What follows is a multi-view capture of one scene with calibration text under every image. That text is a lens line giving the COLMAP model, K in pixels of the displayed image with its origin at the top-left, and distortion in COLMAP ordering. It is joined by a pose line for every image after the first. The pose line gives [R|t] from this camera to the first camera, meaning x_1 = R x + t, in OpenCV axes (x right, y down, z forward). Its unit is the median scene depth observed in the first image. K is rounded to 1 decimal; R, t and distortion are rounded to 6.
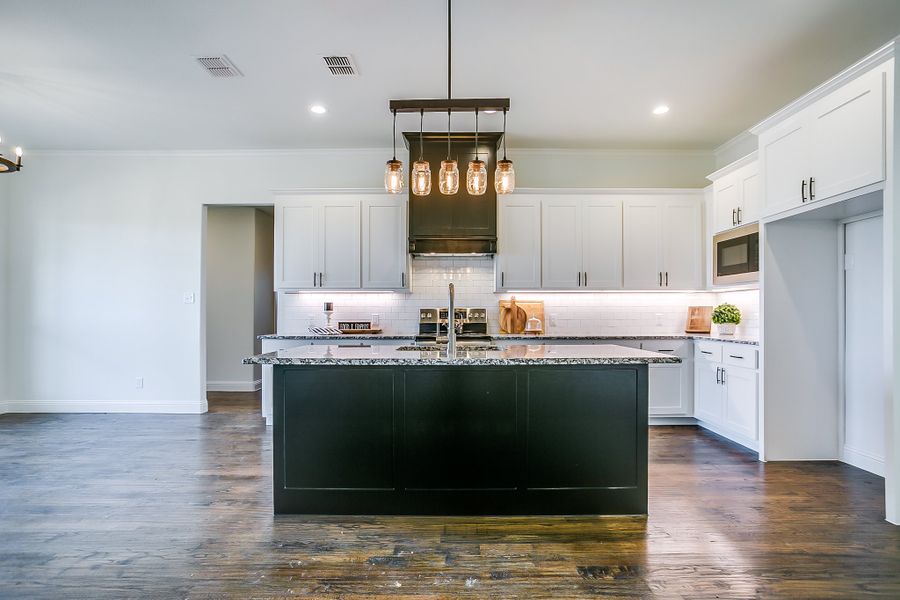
lens RADIAL K [[442.4, 0, 450.9], [0, 442.4, 313.7], [0, 0, 1]] dist [-0.049555, 0.031727]
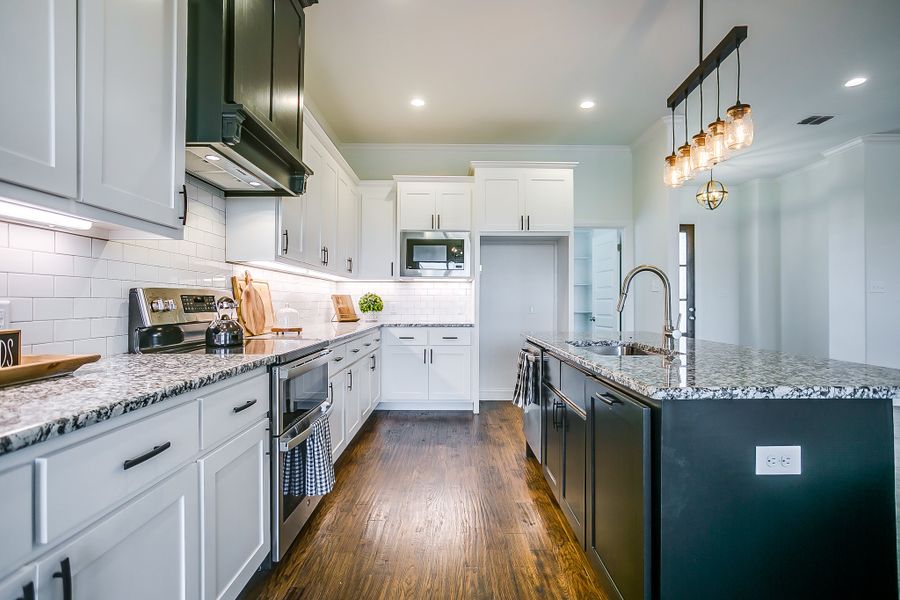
lens RADIAL K [[432.8, 0, 452.5], [0, 432.8, 300.6], [0, 0, 1]] dist [0.001055, 0.001270]
pose [[-0.028149, 0.004398, 0.999594, -0.447299], [-0.003124, 0.999985, -0.004487, -0.000087], [-0.999599, -0.003249, -0.028135, 0.819526]]
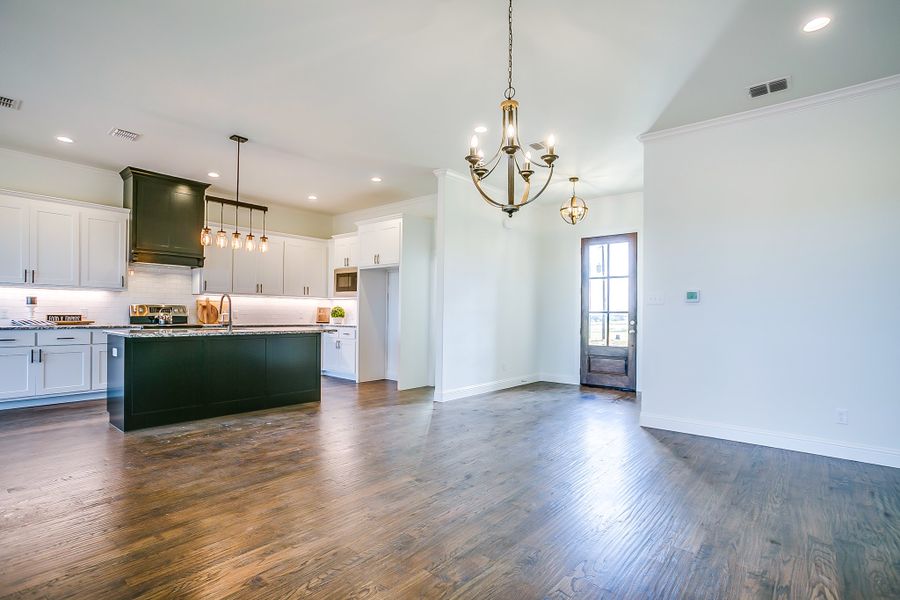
lens RADIAL K [[442.4, 0, 450.9], [0, 442.4, 313.7], [0, 0, 1]] dist [-0.049555, 0.031727]
pose [[0.635356, 0.009926, 0.772156, -0.475097], [-0.014149, 0.999899, -0.001211, 0.003204], [-0.772090, -0.010155, 0.635432, -0.516014]]
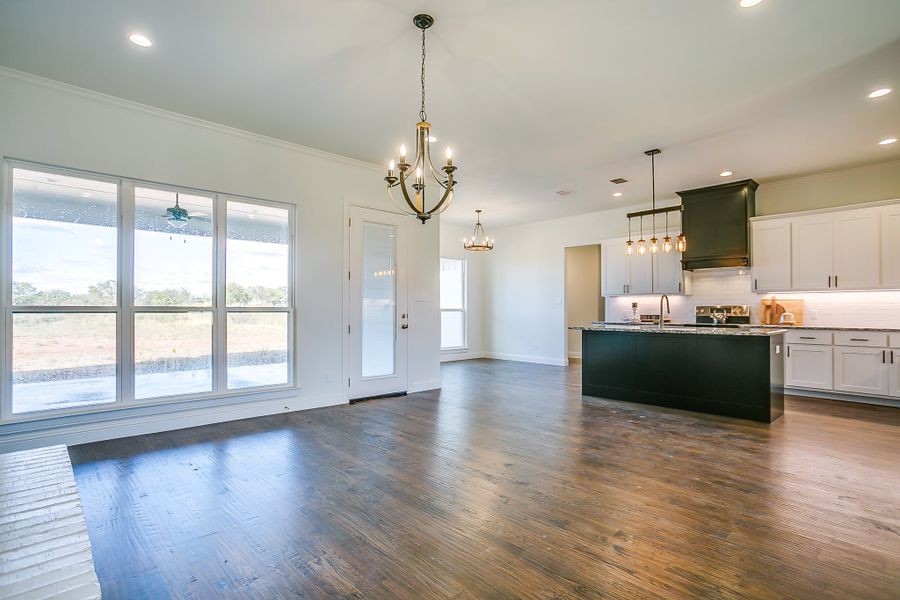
lens RADIAL K [[442.4, 0, 450.9], [0, 442.4, 313.7], [0, 0, 1]] dist [-0.049555, 0.031727]
pose [[0.691018, 0.006085, -0.722812, 0.444623], [0.001260, 0.999953, 0.009623, -0.001055], [0.722837, -0.007560, 0.690978, -0.622577]]
